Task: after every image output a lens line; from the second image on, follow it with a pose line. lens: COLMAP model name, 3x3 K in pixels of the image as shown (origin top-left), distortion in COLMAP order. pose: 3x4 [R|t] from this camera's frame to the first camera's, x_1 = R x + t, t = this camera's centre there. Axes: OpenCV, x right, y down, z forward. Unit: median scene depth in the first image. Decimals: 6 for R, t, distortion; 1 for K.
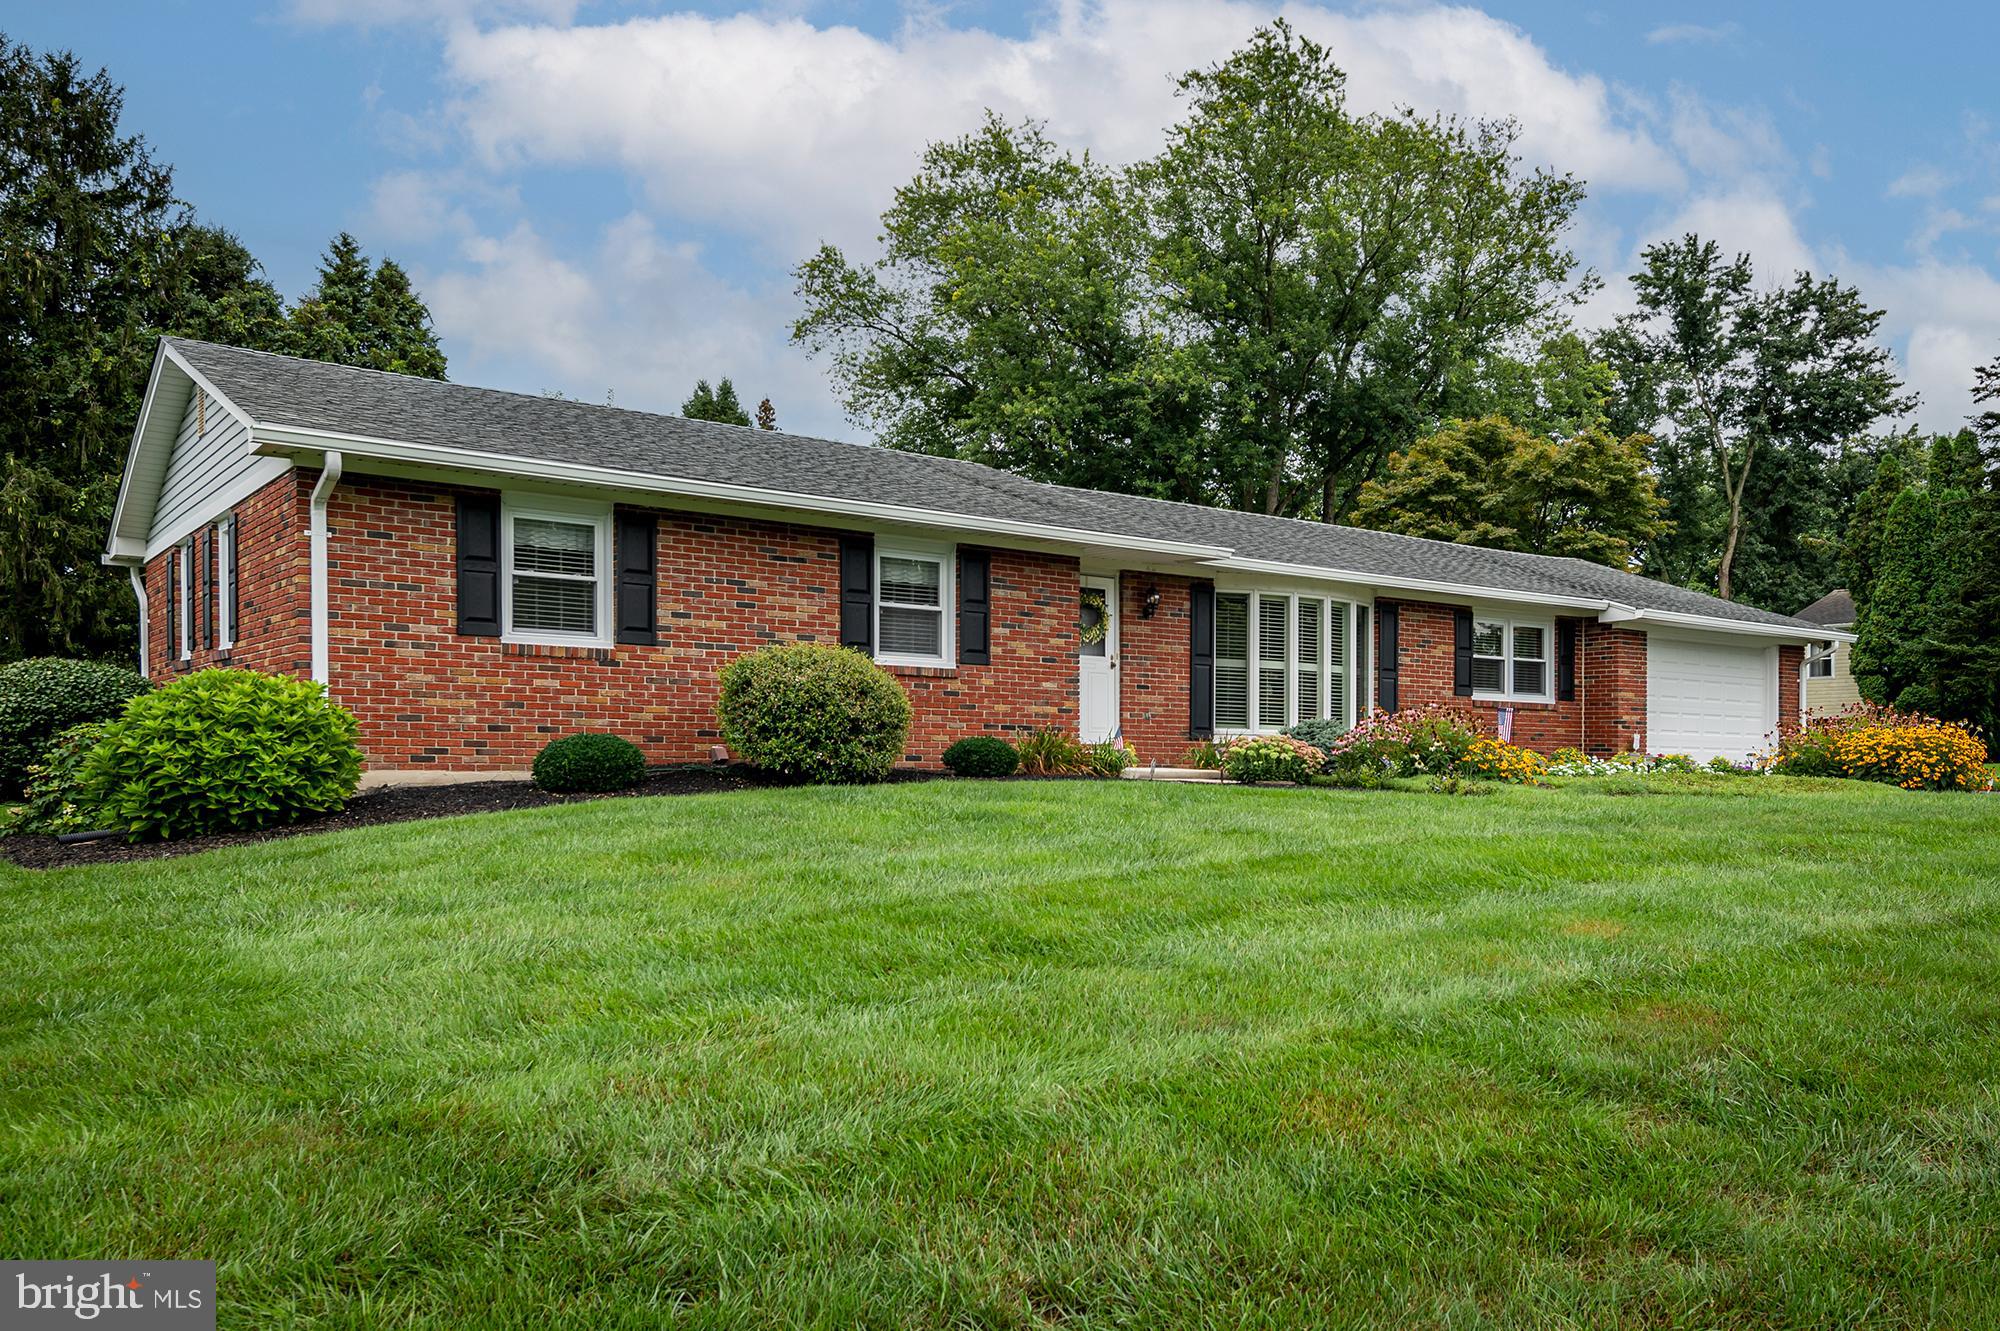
lens RADIAL K [[1473.1, 0, 999.5], [0, 1473.1, 738.4], [0, 0, 1]] dist [0.002553, 0.040339]
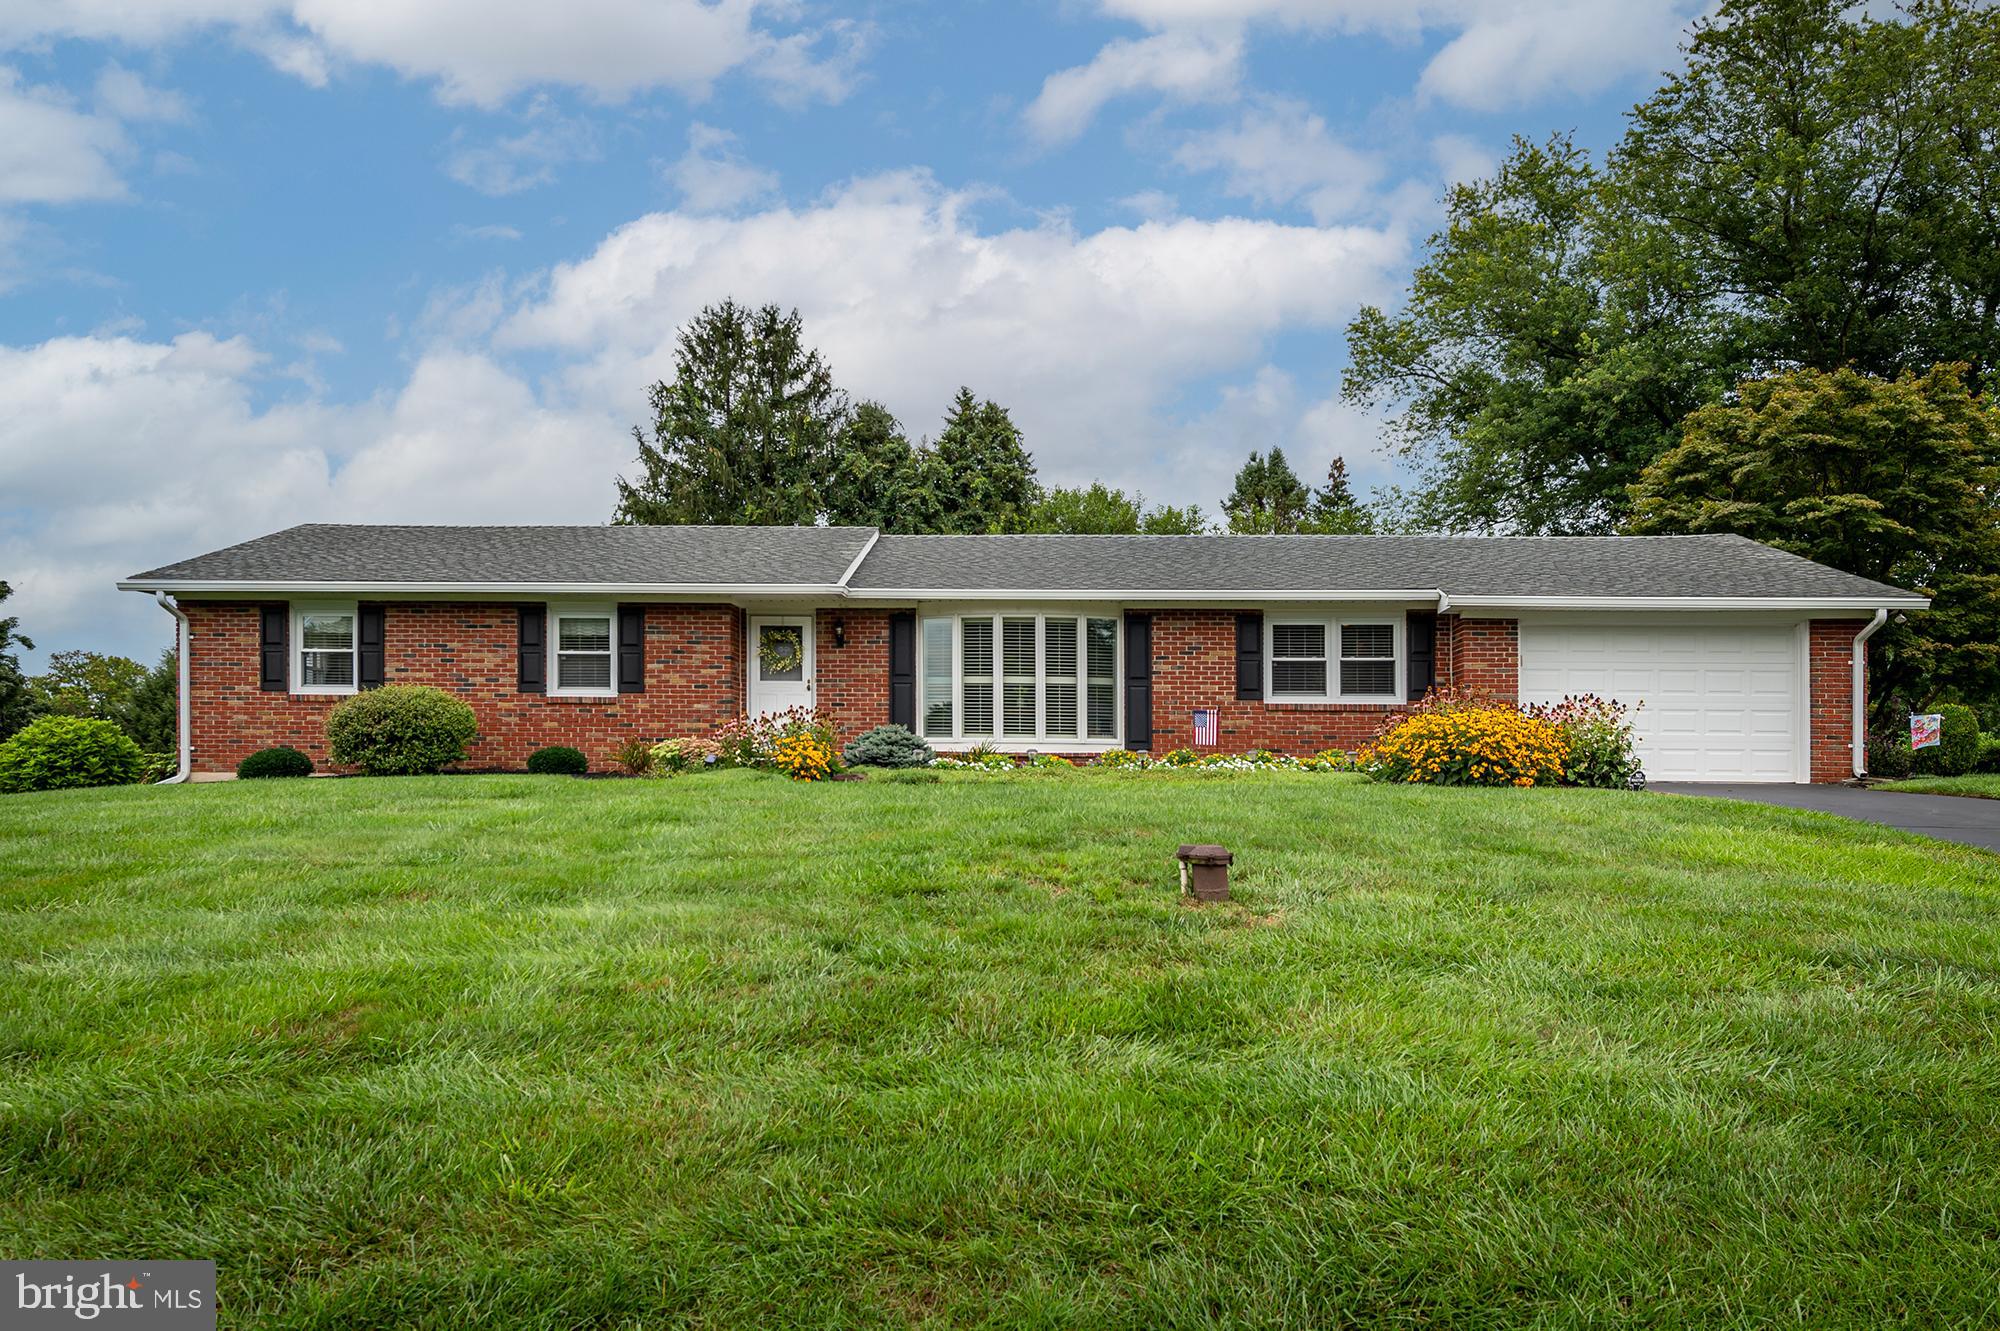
lens RADIAL K [[1405.6, 0, 1001.8], [0, 1405.6, 789.5], [0, 0, 1]] dist [0.001507, 0.000580]
pose [[0.803236, -0.014728, -0.595478, 0.966429], [0.011008, 0.999891, -0.009880, 0.050937], [0.595559, 0.001381, 0.803311, 0.177988]]
